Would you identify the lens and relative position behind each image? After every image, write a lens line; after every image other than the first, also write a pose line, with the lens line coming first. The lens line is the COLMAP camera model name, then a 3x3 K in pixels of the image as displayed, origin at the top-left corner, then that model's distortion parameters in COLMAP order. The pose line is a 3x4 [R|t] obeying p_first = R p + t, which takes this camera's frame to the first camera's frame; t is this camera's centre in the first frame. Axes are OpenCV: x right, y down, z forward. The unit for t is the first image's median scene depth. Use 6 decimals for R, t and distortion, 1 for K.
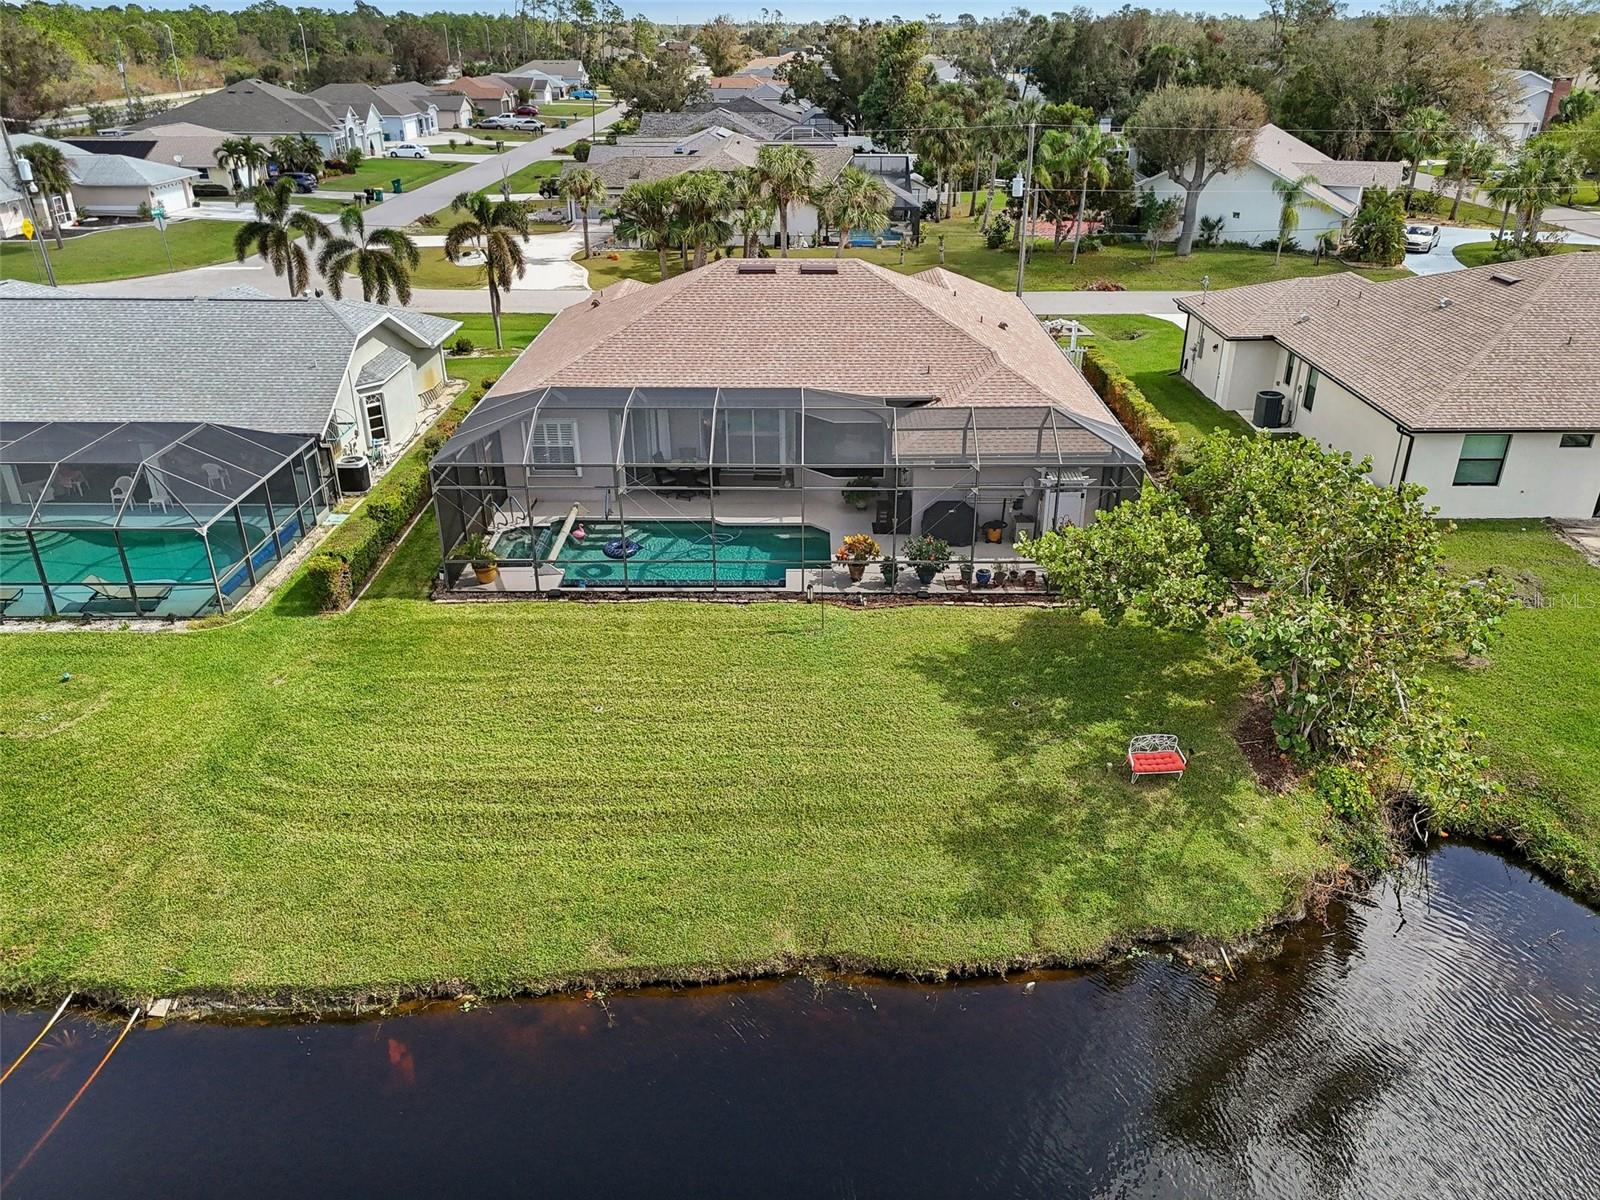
lens RADIAL K [[1194.9, 0, 800.0], [0, 1194.9, 600.0], [0, 0, 1]] dist [0.110778, -0.139011]
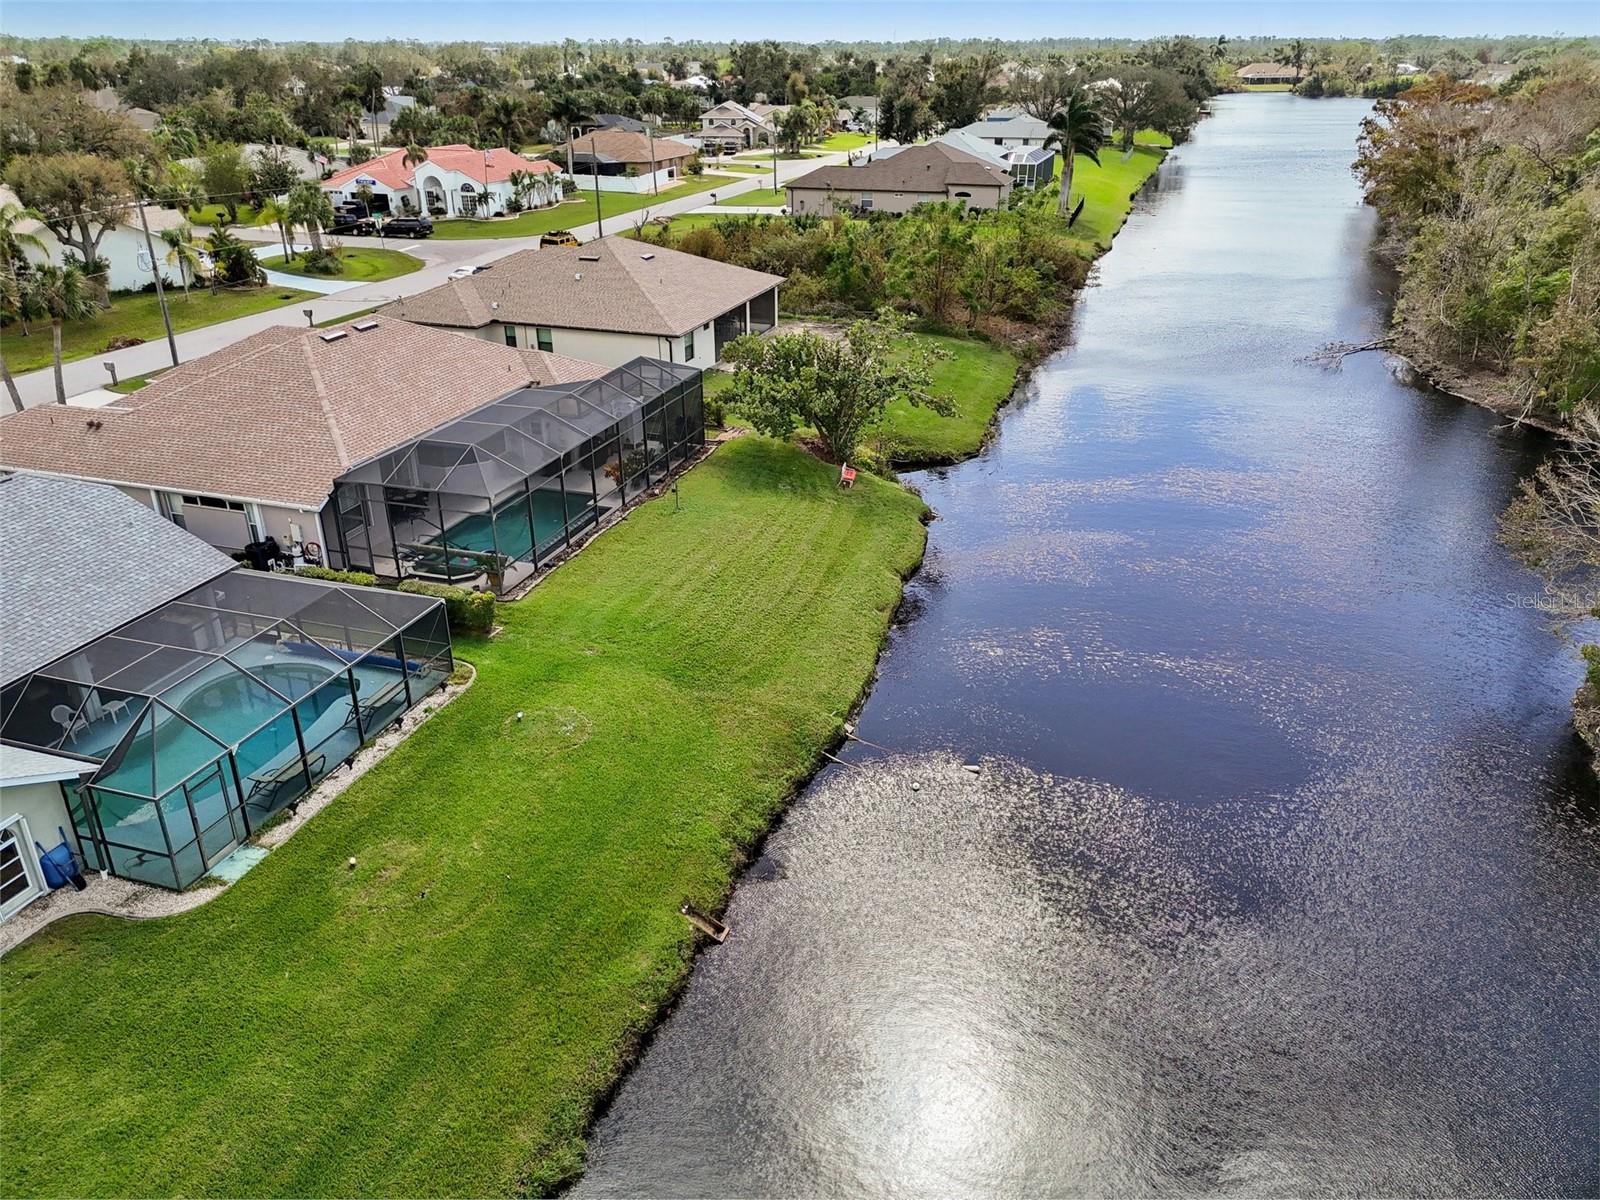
lens RADIAL K [[1177.6, 0, 812.4], [0, 1177.6, 625.5], [0, 0, 1]] dist [0.013803, 0.000855]
pose [[0.299425, -0.420684, 0.856370, -0.798109], [0.405035, 0.868706, 0.285126, -0.127035], [-0.863882, 0.261486, 0.430504, 0.107309]]
